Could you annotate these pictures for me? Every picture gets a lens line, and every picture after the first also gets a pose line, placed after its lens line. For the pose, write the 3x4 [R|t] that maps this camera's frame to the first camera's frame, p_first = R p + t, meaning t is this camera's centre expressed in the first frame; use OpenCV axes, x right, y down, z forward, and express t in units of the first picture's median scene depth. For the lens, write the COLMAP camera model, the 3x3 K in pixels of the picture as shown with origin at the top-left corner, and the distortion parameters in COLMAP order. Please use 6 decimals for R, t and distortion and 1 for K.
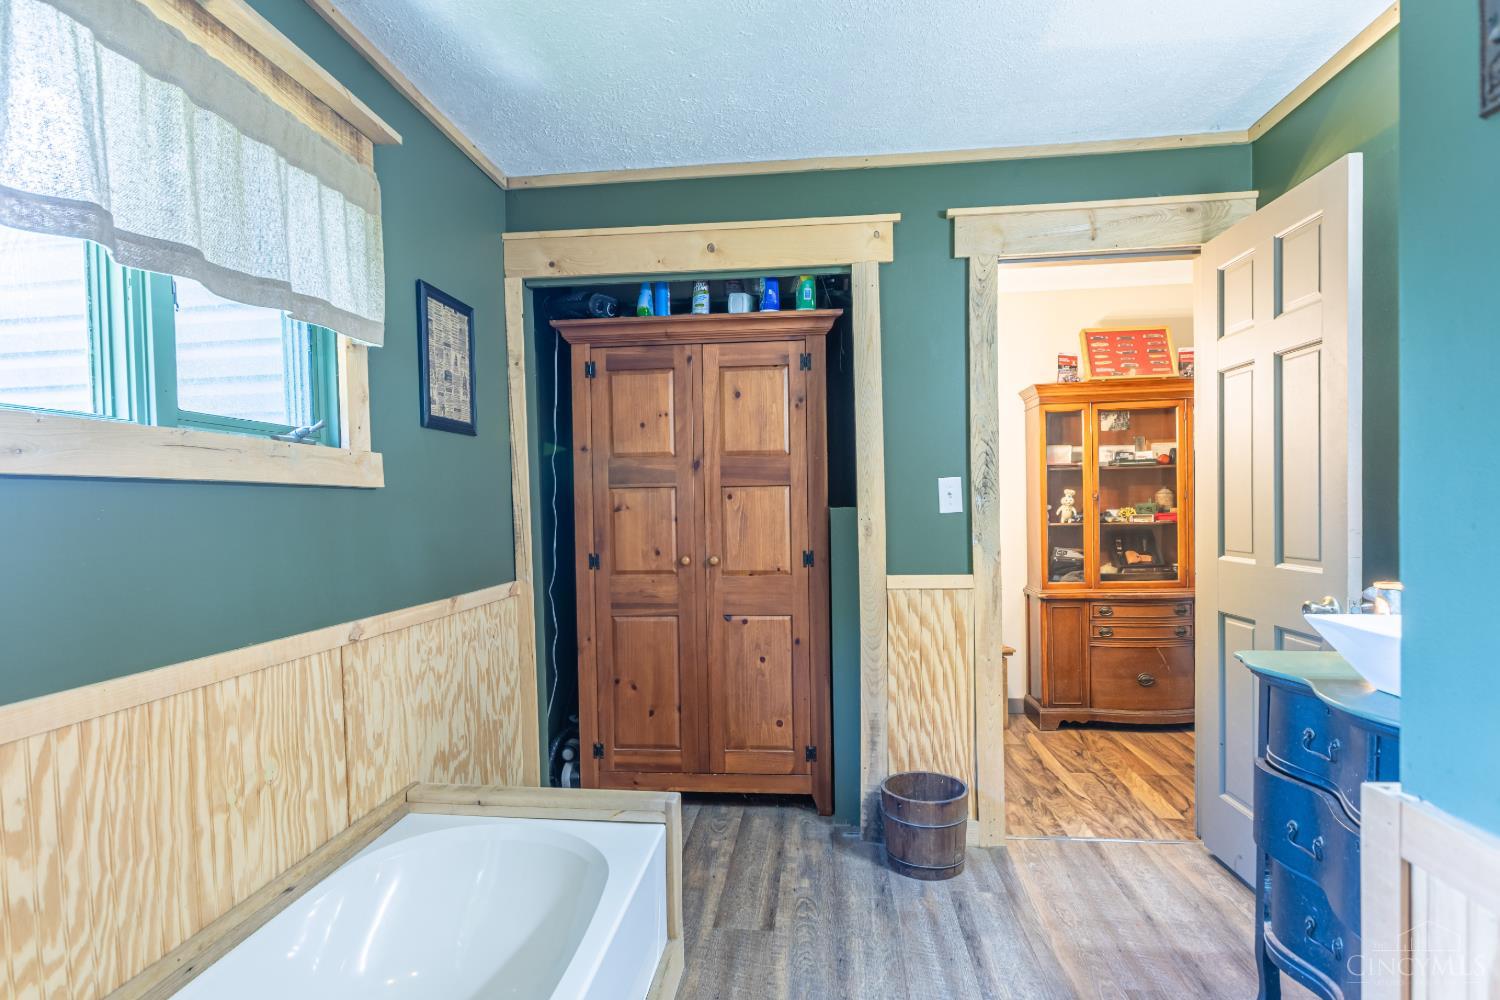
lens RADIAL K [[736.0, 0, 750.0], [0, 736.0, 500.0], [0, 0, 1]] dist [-0.001753, -0.000817]
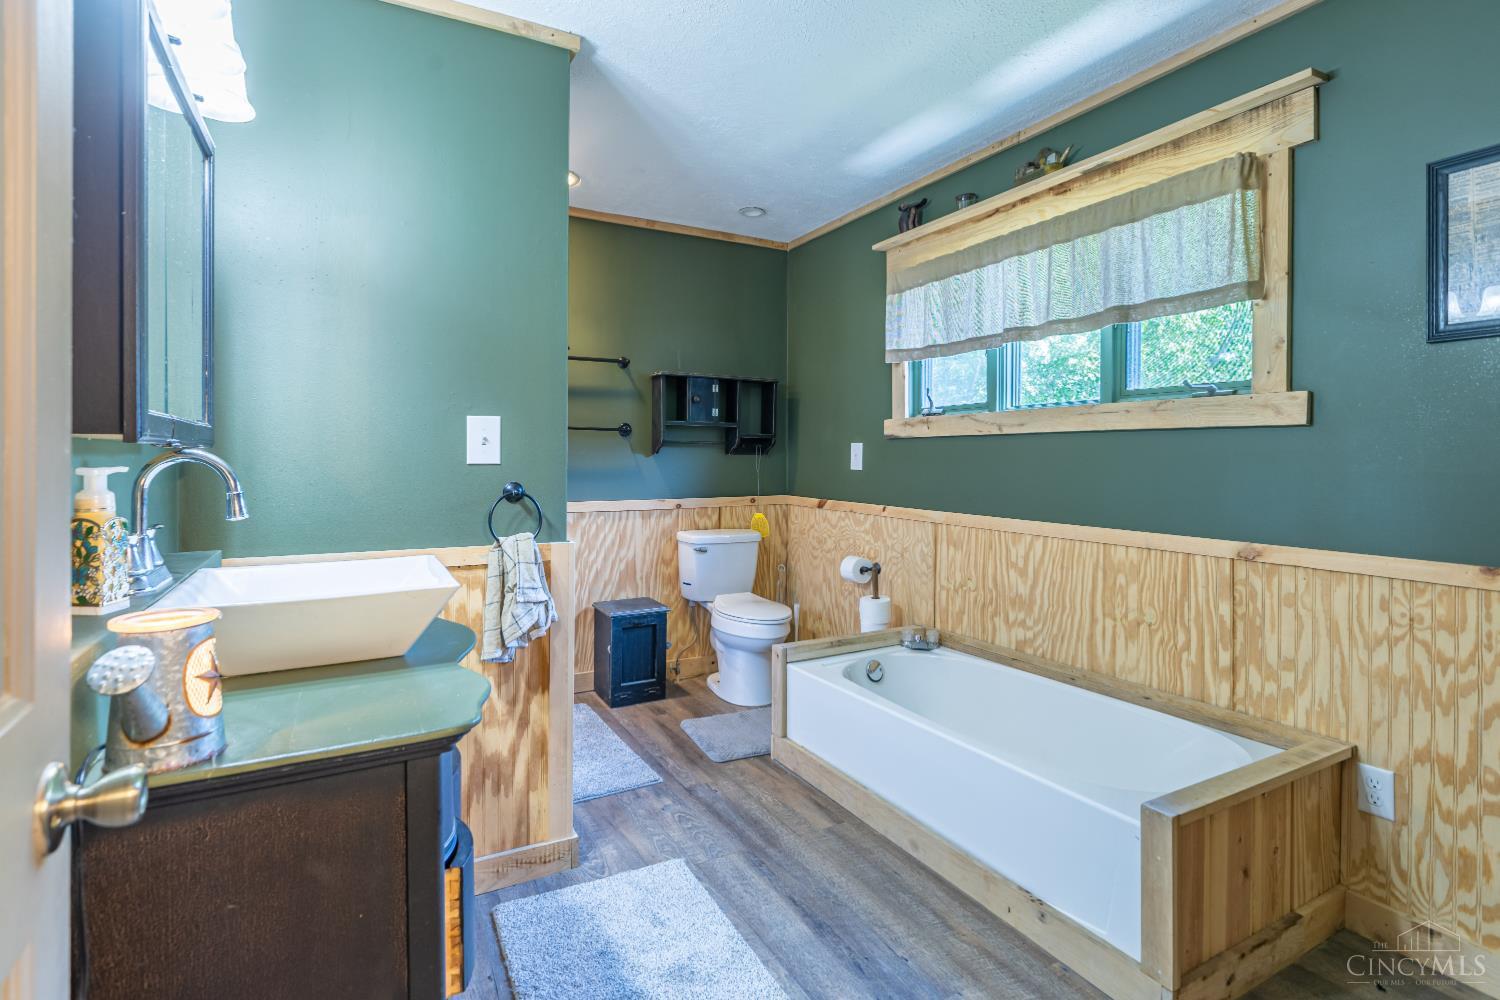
lens RADIAL K [[739.4, 0, 746.7], [0, 739.4, 446.5], [0, 0, 1]] dist [-0.000746, -0.000516]
pose [[-0.817604, -0.000075, -0.575781, 0.937133], [0.010684, 0.999826, -0.015302, 0.028668], [0.575682, -0.018663, -0.817461, 1.810875]]
